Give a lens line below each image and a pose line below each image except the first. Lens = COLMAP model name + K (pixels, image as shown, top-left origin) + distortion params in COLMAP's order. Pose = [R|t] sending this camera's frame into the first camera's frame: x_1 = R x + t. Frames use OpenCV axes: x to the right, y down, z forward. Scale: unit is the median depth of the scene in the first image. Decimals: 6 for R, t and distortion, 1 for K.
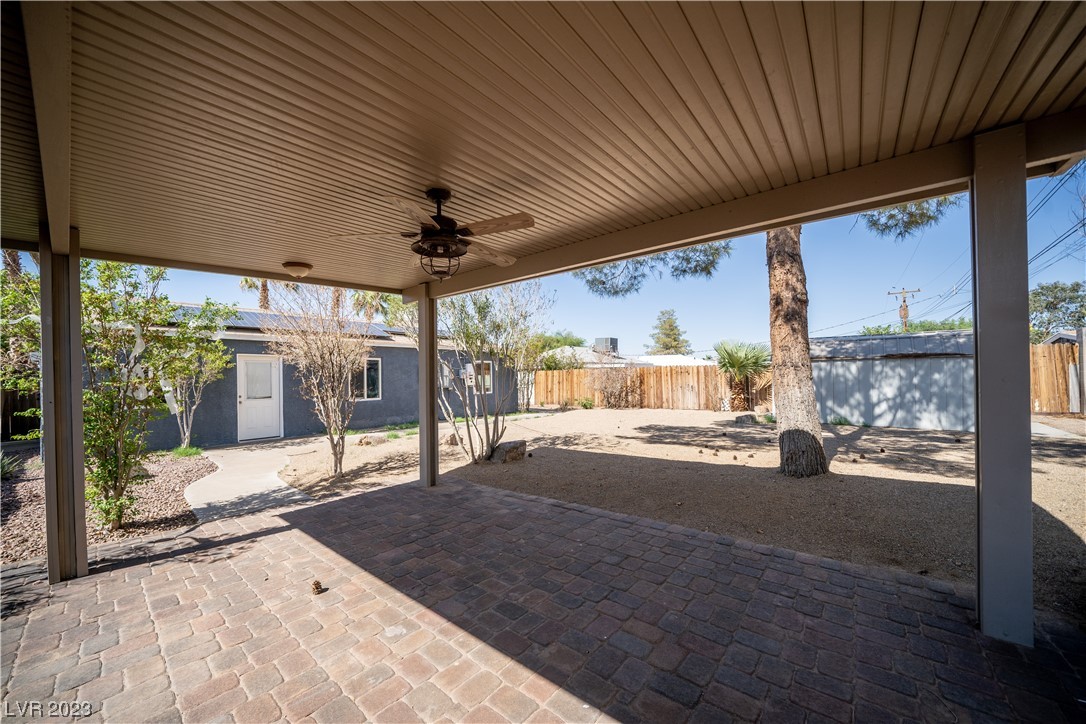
lens RADIAL K [[394.2, 0, 534.9], [0, 394.2, 374.9], [0, 0, 1]] dist [-0.006807, 0.000103]
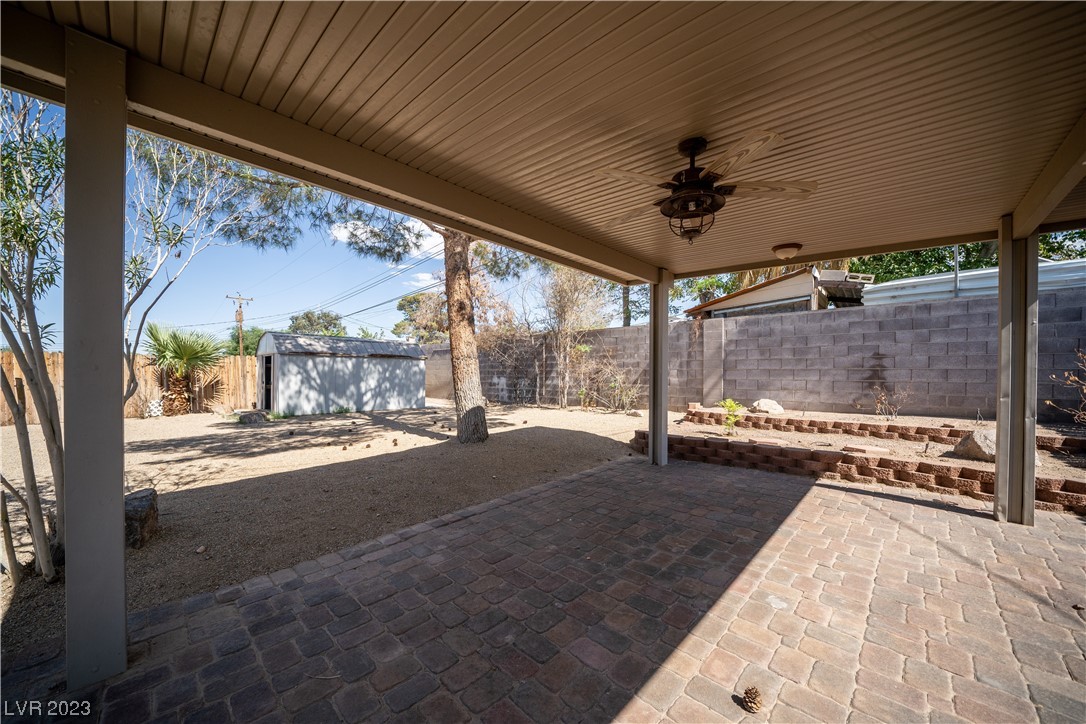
lens RADIAL K [[394.2, 0, 534.9], [0, 394.2, 374.9], [0, 0, 1]] dist [-0.006807, 0.000103]
pose [[0.059022, 0.013337, 0.998168, -0.622912], [-0.010908, 0.999860, -0.012715, 0.045621], [-0.998197, -0.010137, 0.059159, 0.700007]]
